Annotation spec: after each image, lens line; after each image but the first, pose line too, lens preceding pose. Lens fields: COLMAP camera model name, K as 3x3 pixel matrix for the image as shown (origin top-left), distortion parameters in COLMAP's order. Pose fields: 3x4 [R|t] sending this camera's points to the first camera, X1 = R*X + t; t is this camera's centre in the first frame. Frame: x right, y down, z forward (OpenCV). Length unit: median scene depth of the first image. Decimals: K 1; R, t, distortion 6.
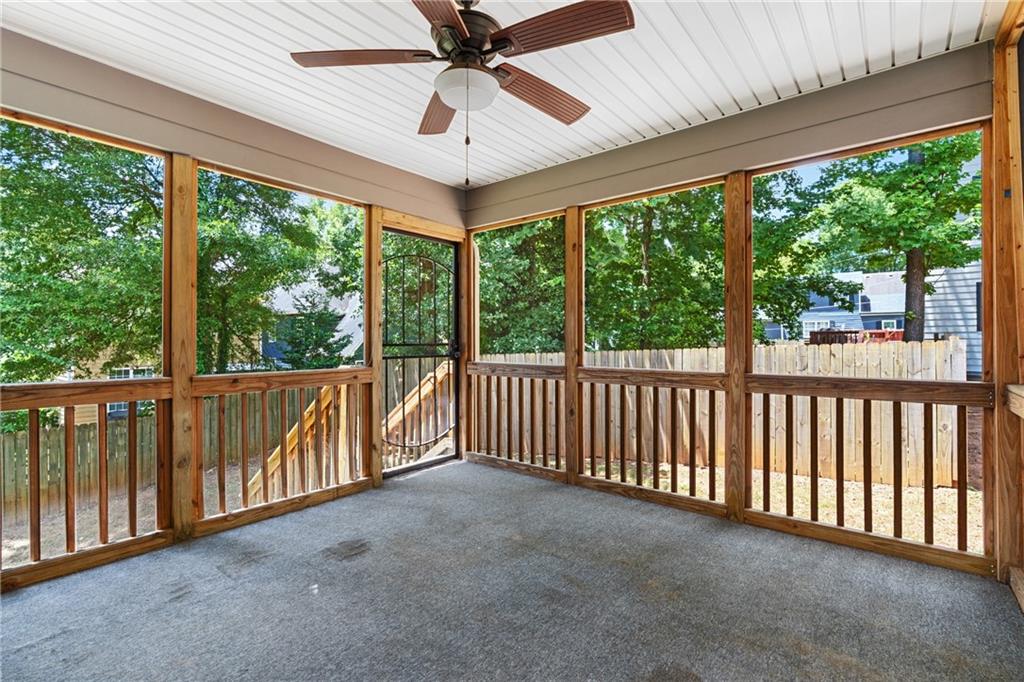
lens RADIAL K [[461.2, 0, 512.5], [0, 461.2, 338.7], [0, 0, 1]] dist [-0.008763, 0.001736]
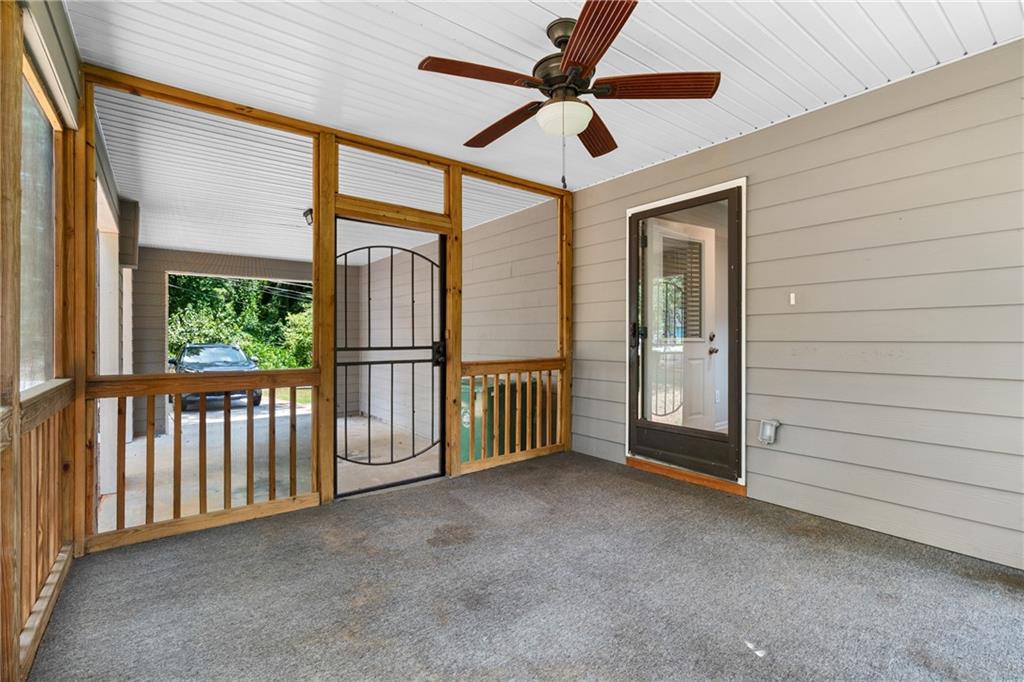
lens RADIAL K [[461.2, 0, 512.5], [0, 461.2, 338.7], [0, 0, 1]] dist [-0.008763, 0.001736]
pose [[-0.972520, 0.000175, 0.232820, -0.216551], [-0.001052, 0.999986, -0.005147, 0.011804], [-0.232817, -0.005251, -0.972506, 1.960162]]
